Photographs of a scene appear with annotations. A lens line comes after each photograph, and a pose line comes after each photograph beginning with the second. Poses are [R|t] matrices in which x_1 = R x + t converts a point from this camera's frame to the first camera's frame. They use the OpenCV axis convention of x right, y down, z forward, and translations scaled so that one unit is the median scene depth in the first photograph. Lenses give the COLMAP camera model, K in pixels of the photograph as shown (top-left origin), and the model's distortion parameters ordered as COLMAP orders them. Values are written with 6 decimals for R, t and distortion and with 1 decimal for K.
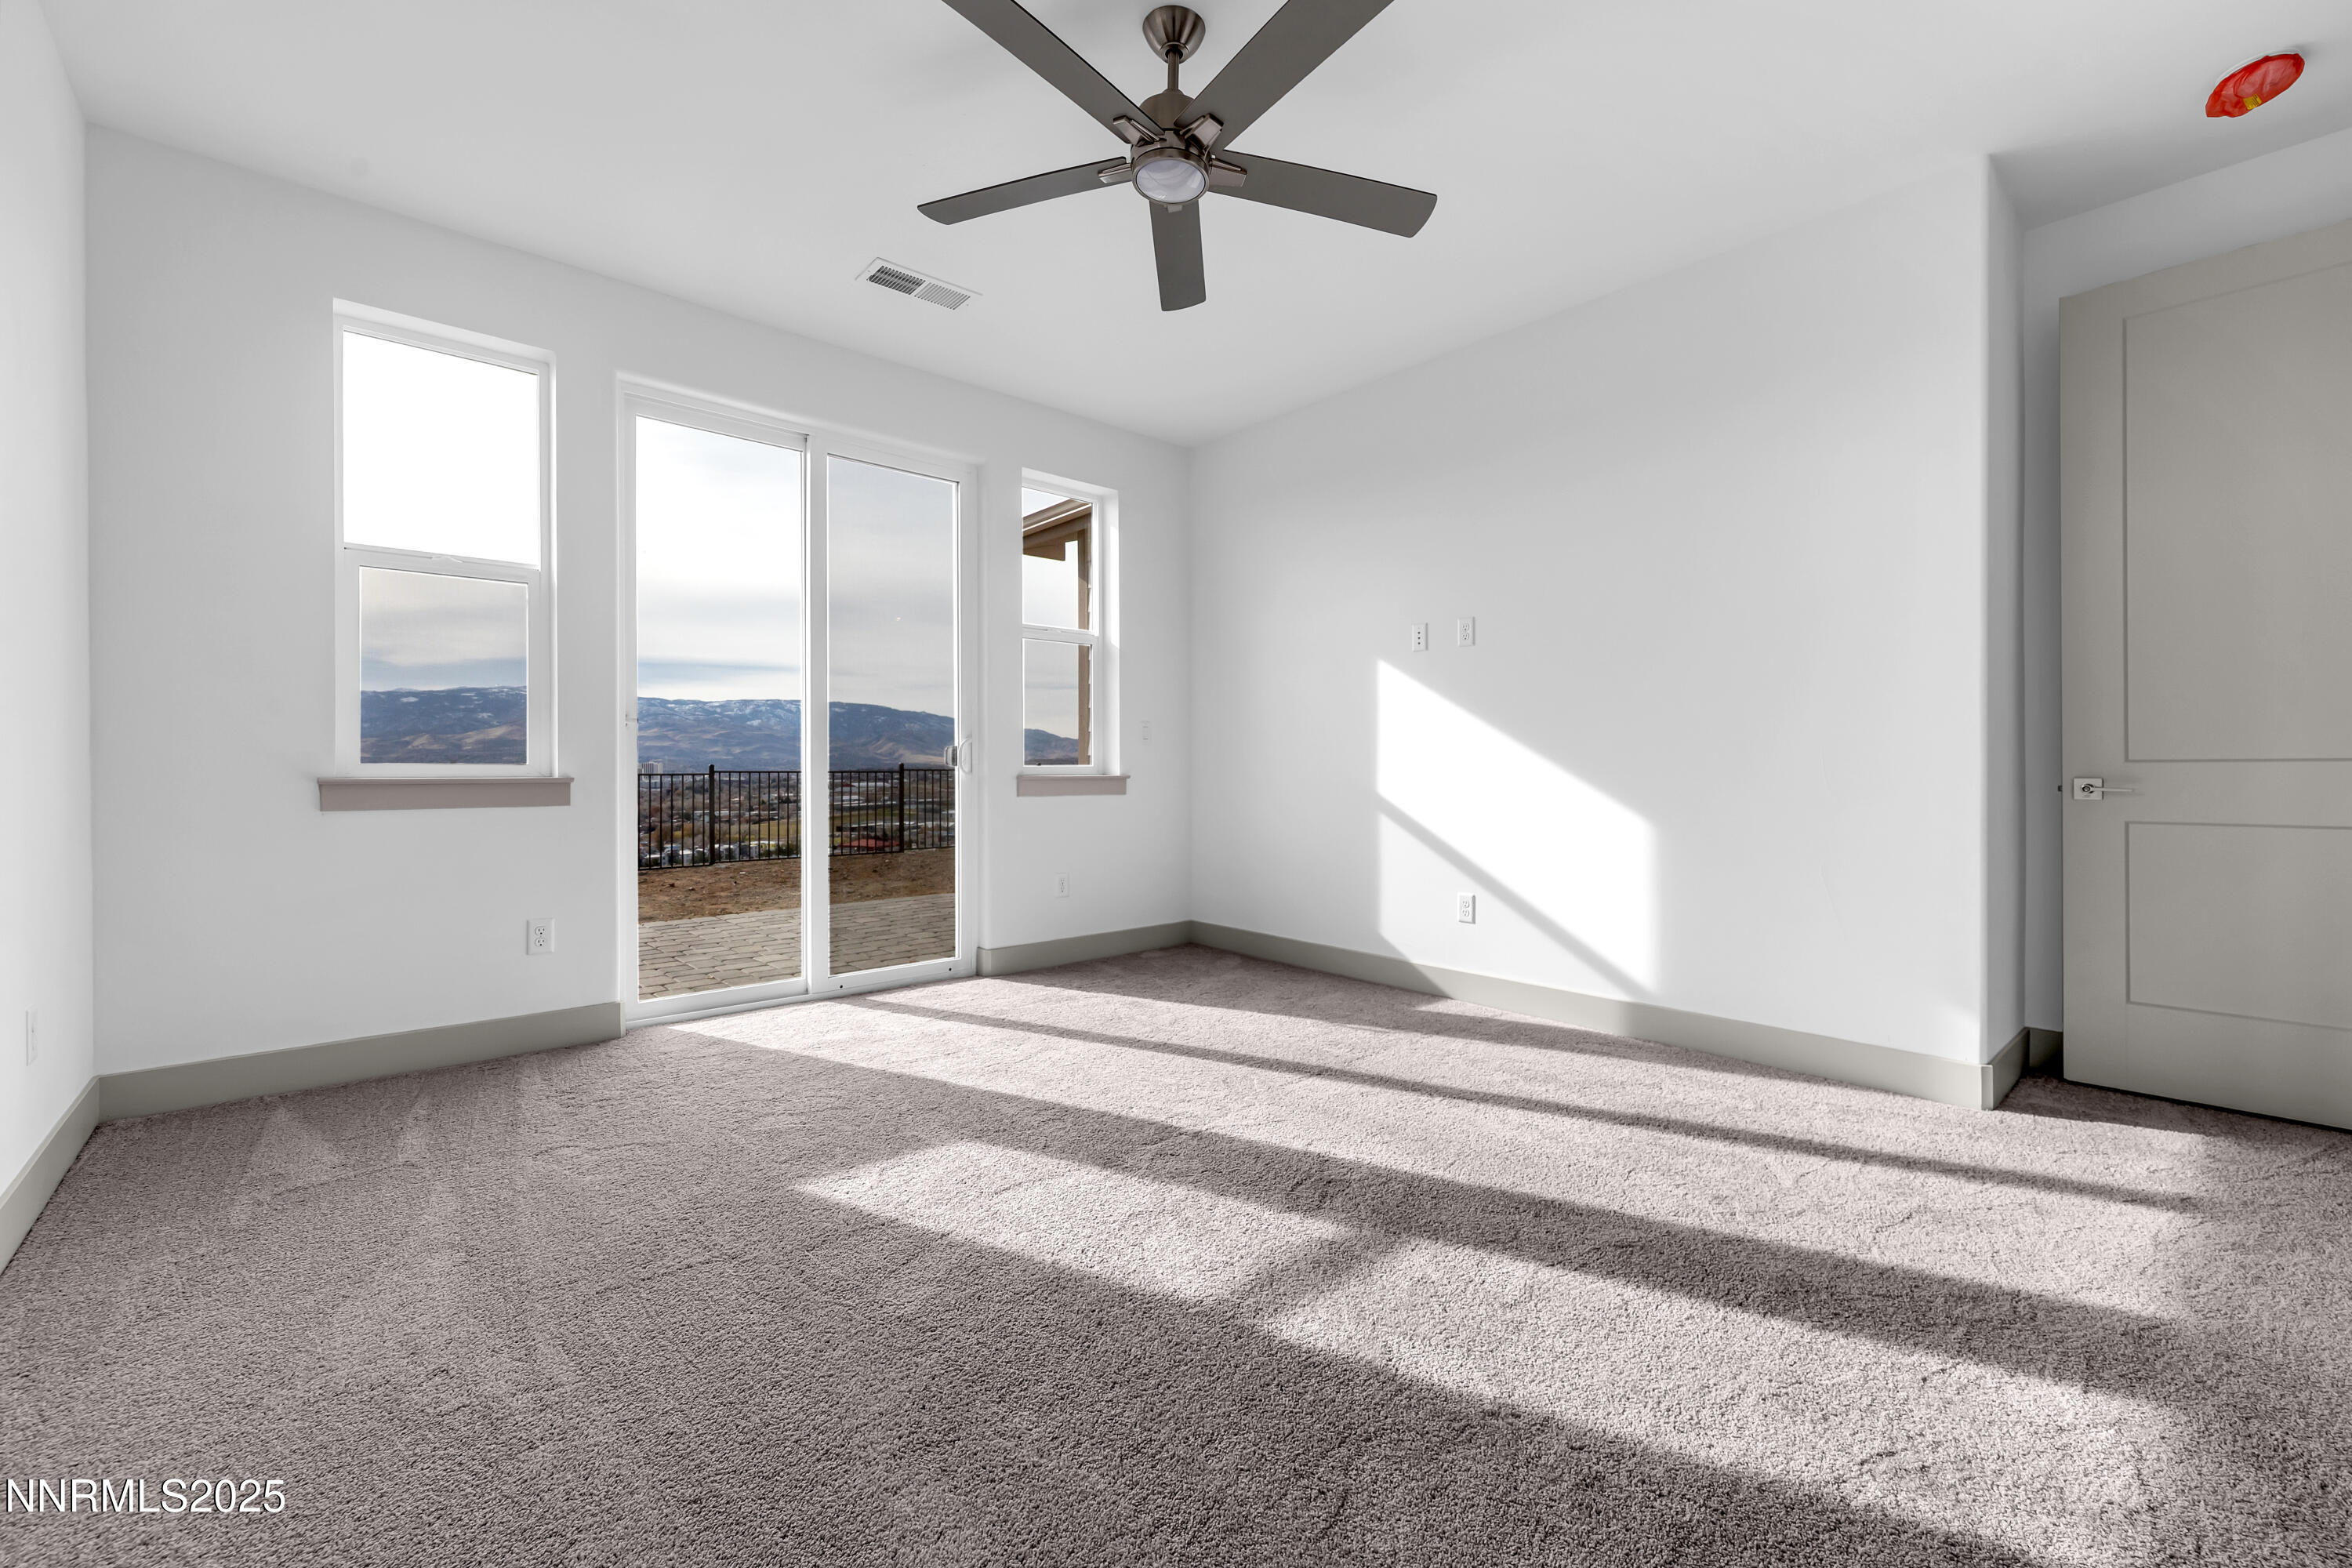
lens RADIAL K [[944.6, 0, 1199.2], [0, 944.6, 767.1], [0, 0, 1]] dist [0.000522, 0.000034]
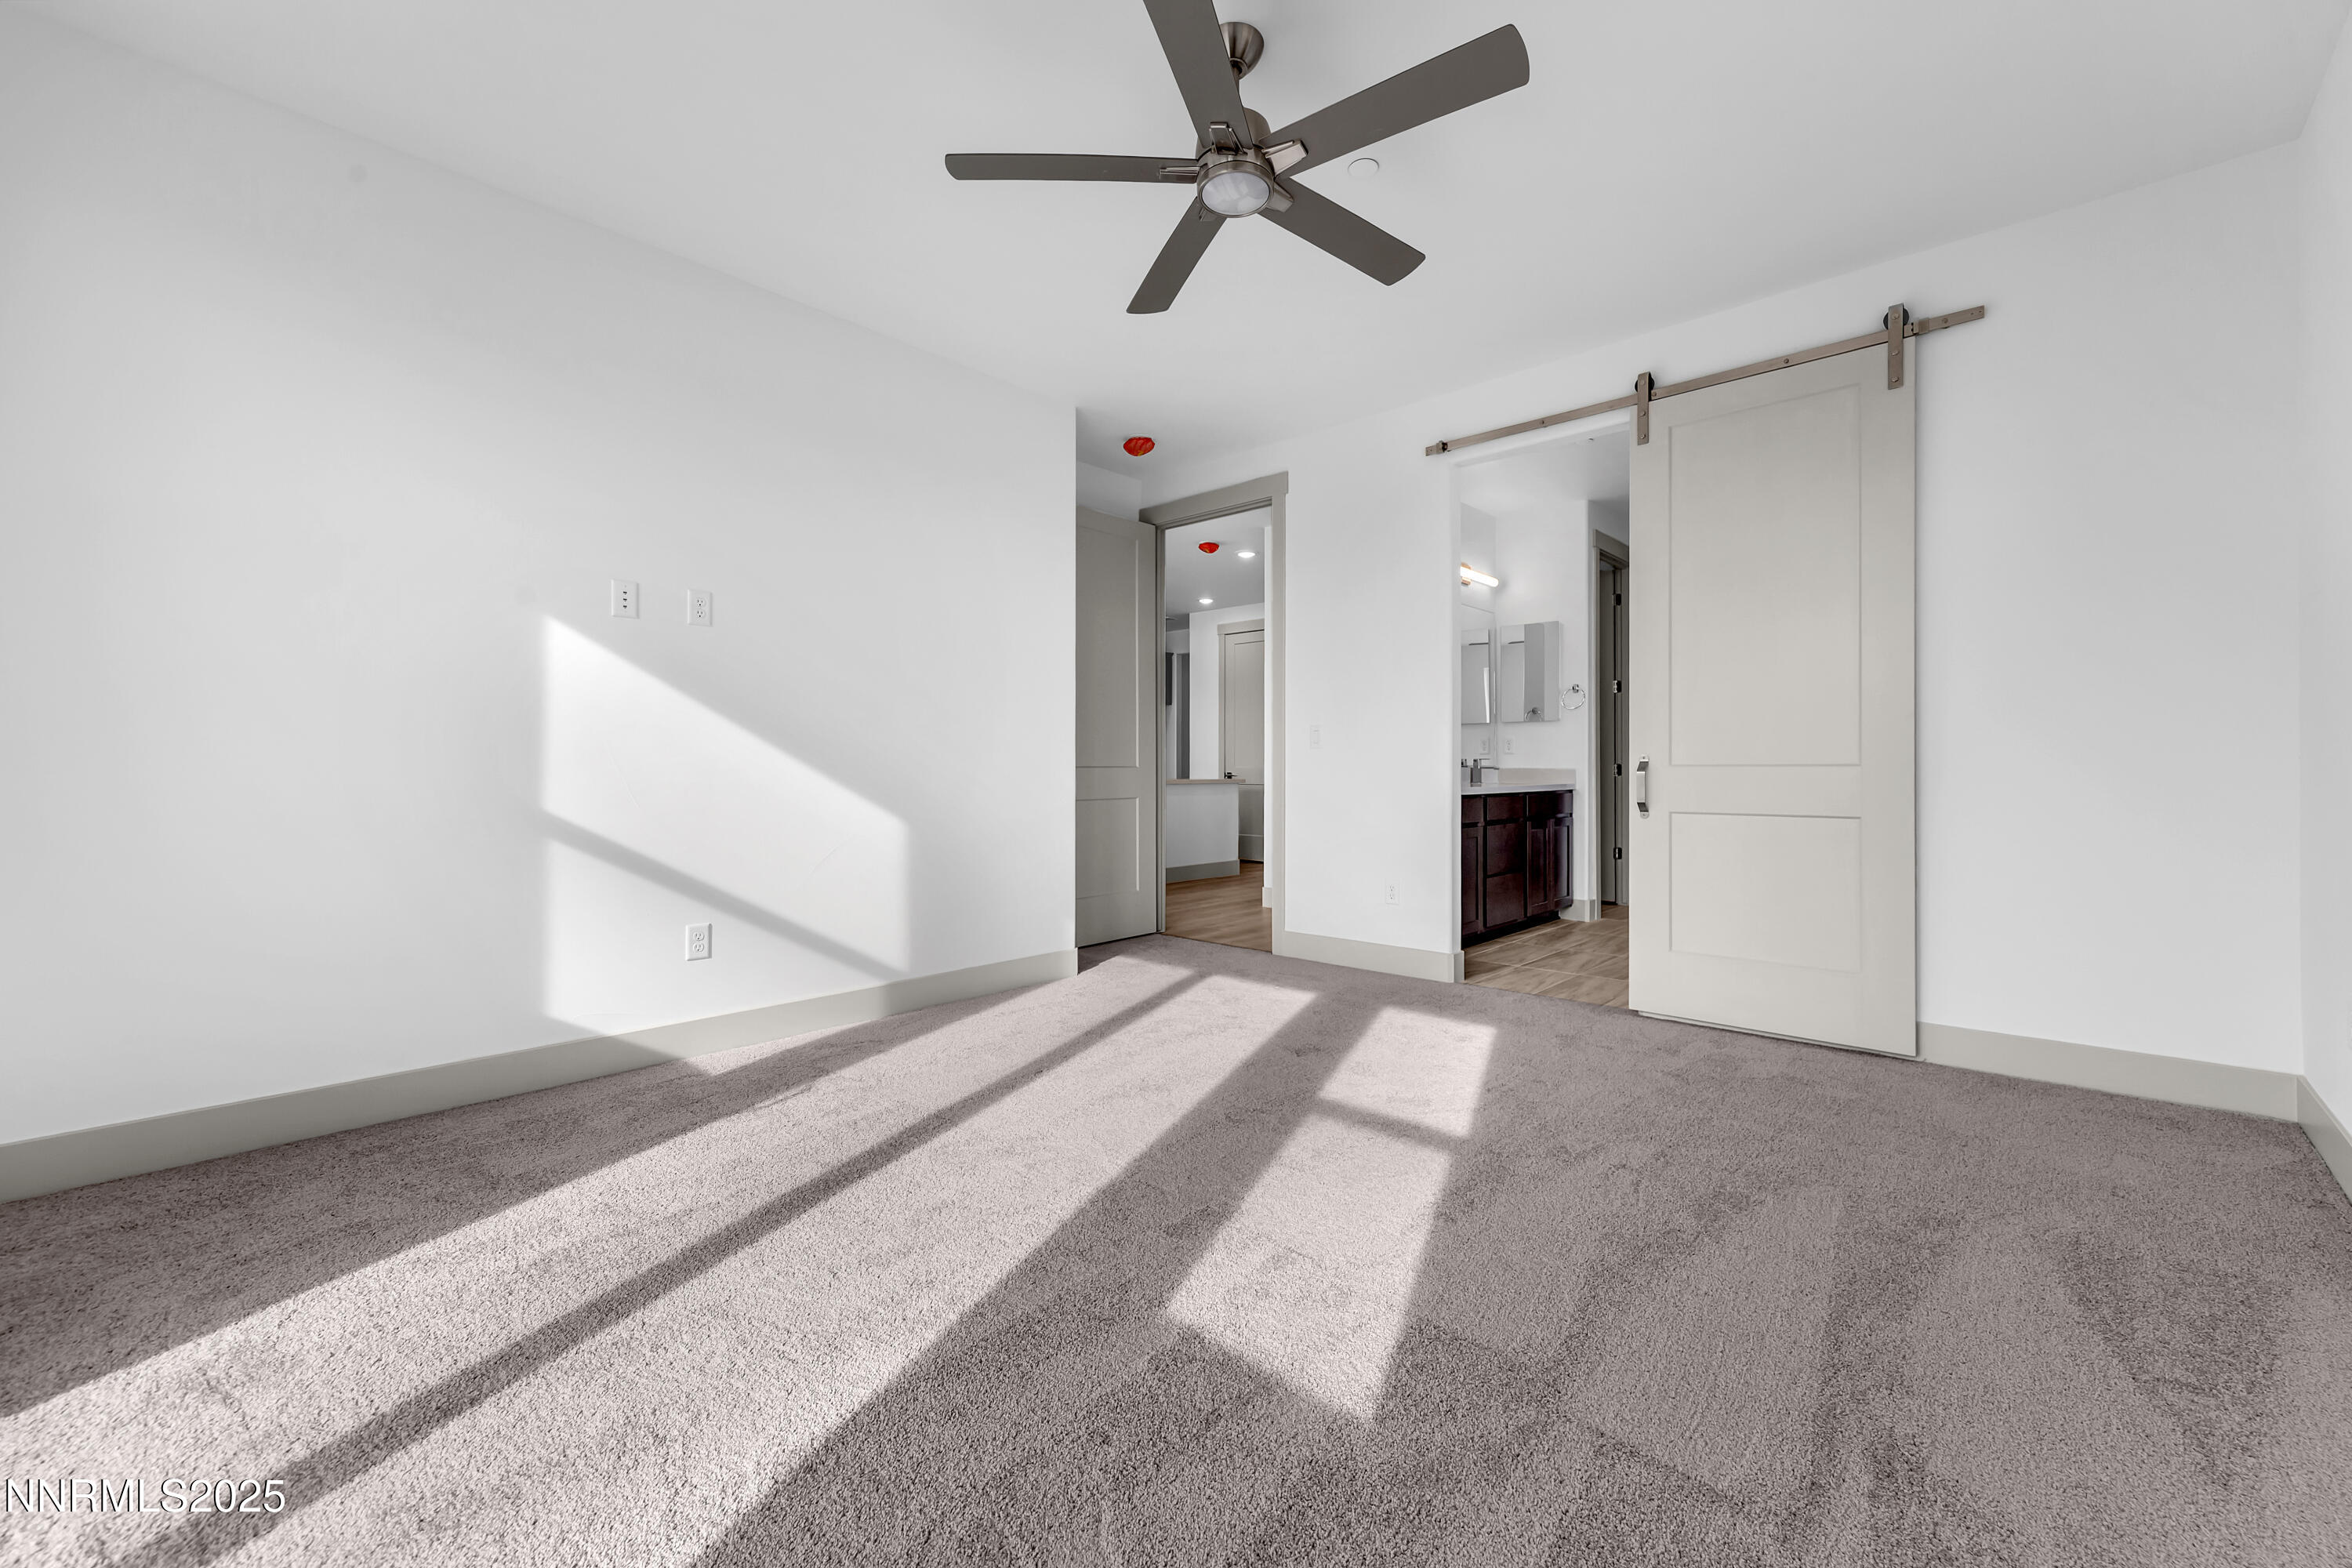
lens RADIAL K [[944.6, 0, 1199.2], [0, 944.6, 767.1], [0, 0, 1]] dist [0.000522, 0.000034]
pose [[-0.108292, 0.004947, 0.994107, -0.899030], [0.001532, 0.999987, -0.004810, 0.001530], [-0.994118, 0.001002, -0.108298, 1.004910]]
